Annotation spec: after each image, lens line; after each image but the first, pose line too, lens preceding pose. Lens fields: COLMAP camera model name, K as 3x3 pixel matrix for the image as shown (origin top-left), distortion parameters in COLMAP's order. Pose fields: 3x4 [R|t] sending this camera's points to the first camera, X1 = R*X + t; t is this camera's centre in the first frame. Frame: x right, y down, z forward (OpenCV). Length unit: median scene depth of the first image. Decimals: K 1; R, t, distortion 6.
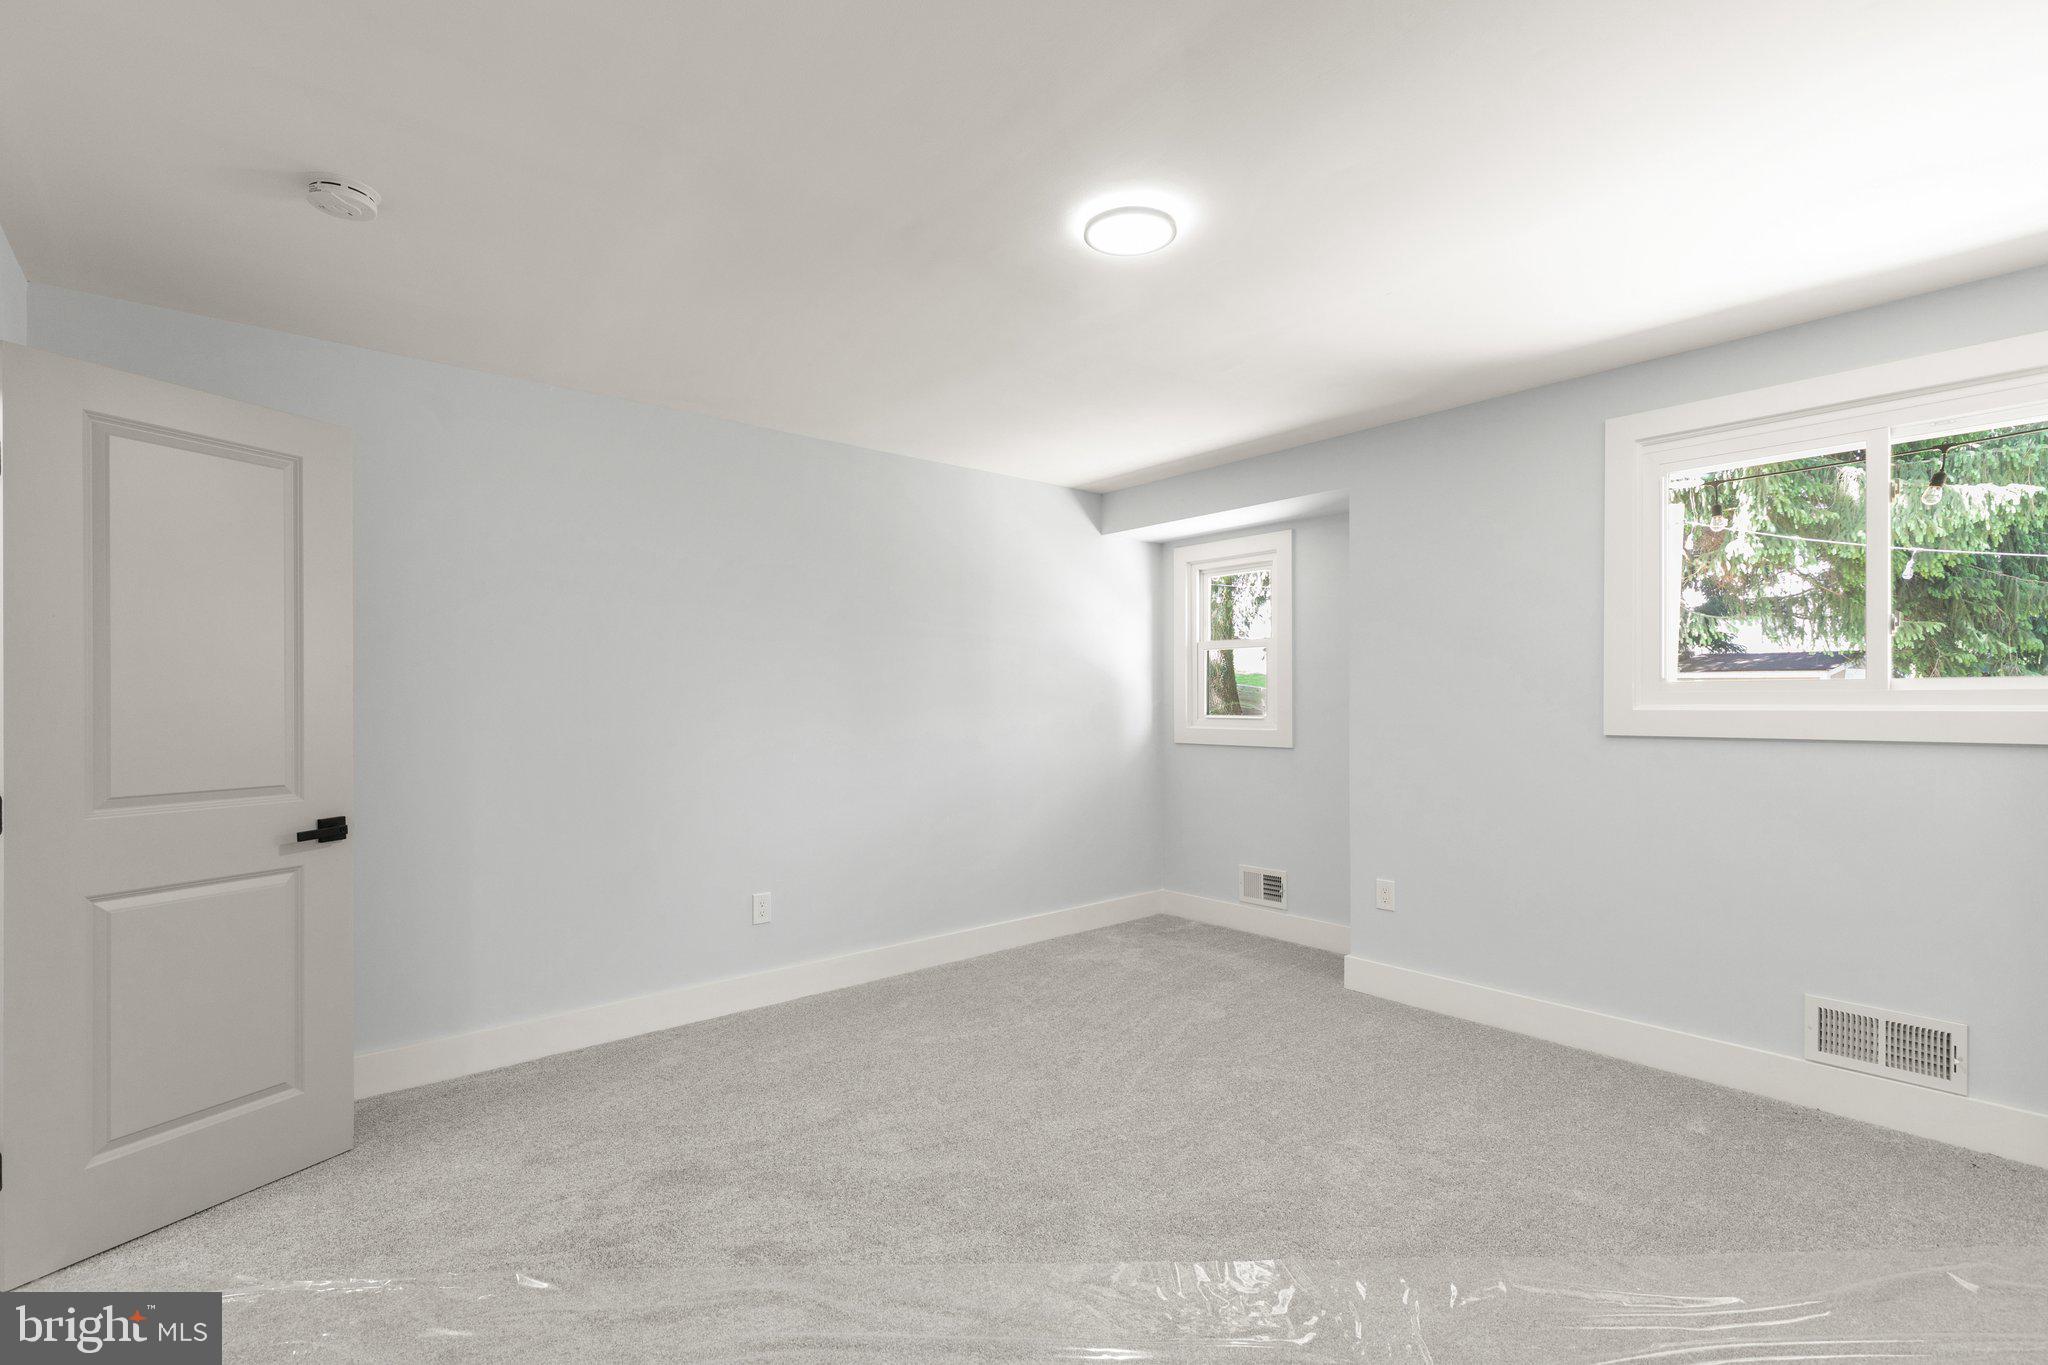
lens RADIAL K [[930.6, 0, 1024.3], [0, 930.6, 730.8], [0, 0, 1]] dist [0.001401, 0.000217]
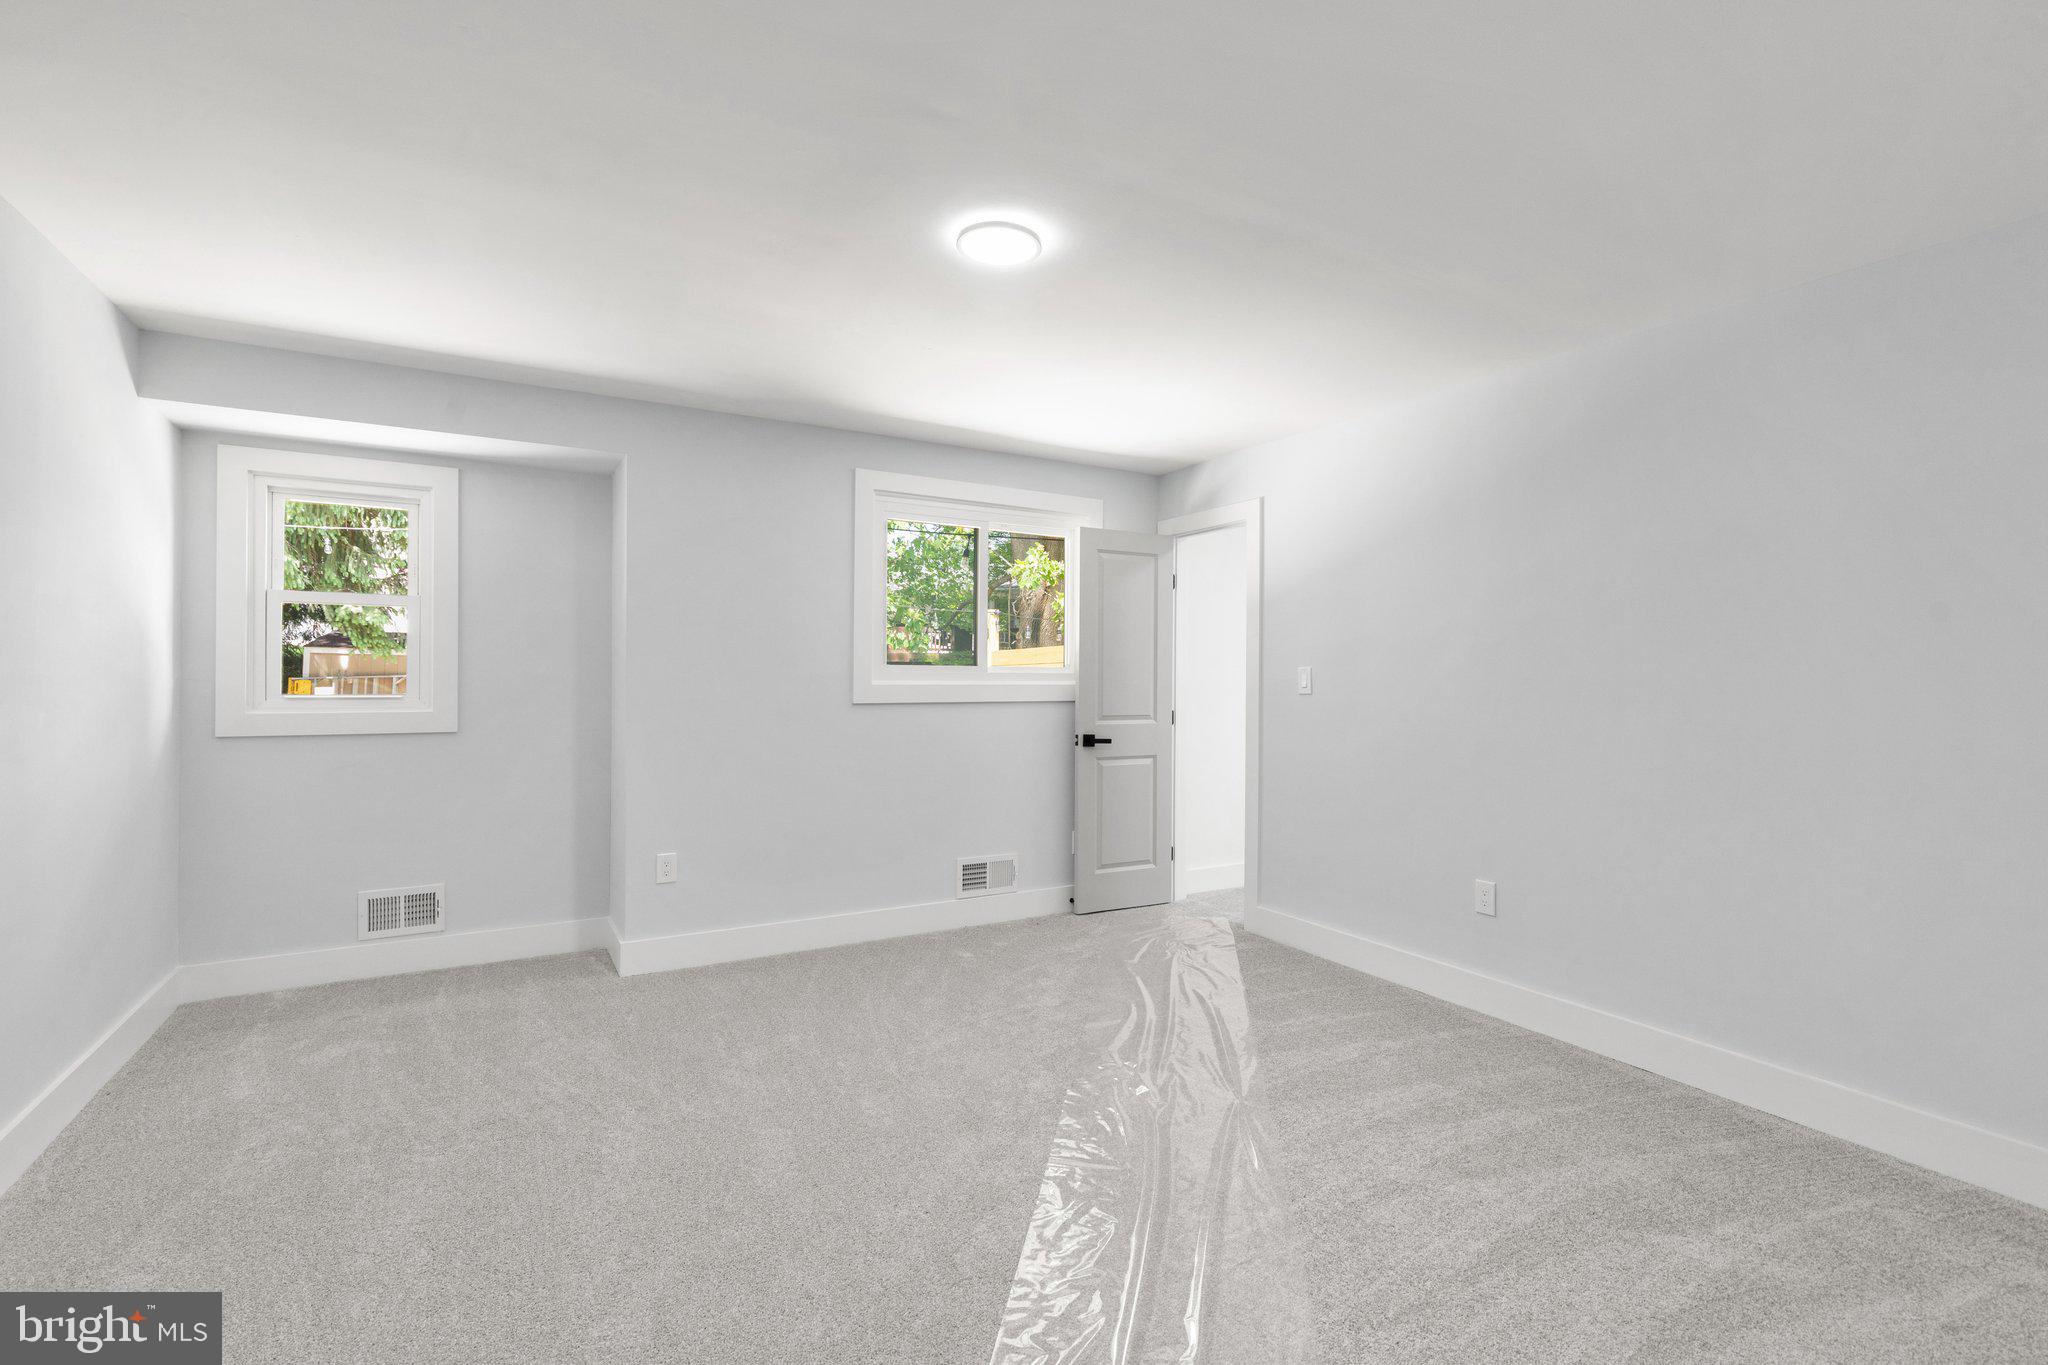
lens RADIAL K [[931.5, 0, 1012.0], [0, 931.5, 696.5], [0, 0, 1]] dist [0.002162, 0.000362]
pose [[0.175267, -0.013596, 0.984427, -0.445309], [0.026508, 0.999607, 0.009086, -0.007636], [-0.984164, 0.024503, 0.175559, 0.369770]]
